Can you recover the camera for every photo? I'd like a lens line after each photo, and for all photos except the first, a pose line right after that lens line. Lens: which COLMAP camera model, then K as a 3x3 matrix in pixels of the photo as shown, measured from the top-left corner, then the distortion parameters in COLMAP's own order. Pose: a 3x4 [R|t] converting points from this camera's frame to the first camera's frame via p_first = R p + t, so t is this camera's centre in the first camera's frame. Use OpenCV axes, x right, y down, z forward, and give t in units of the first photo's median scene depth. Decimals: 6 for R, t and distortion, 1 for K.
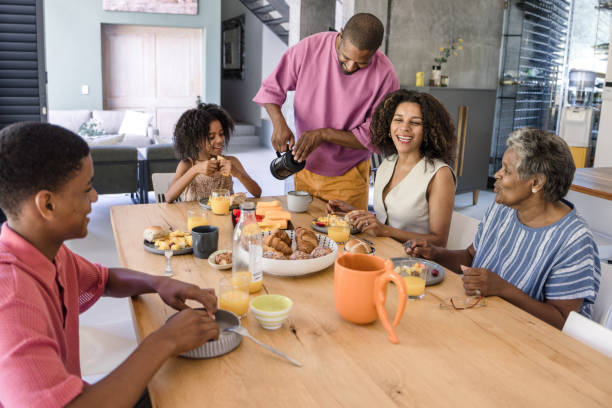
lens RADIAL K [[491.8, 0, 306.0], [0, 491.8, 199.6], [0, 0, 1]] dist [-0.103378, 0.014857]
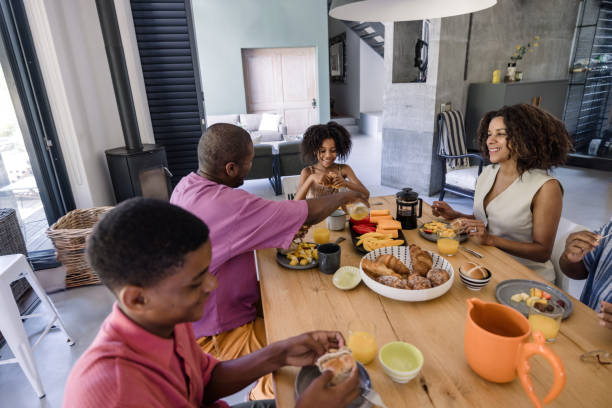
lens RADIAL K [[346.3, 0, 319.2], [0, 346.3, 202.3], [0, 0, 1]] dist [-0.001001, -0.000291]
pose [[0.978745, -0.003974, -0.205045, -0.031362], [0.023835, 0.995241, 0.094482, -0.060944], [0.203693, -0.097361, 0.974182, 0.110231]]
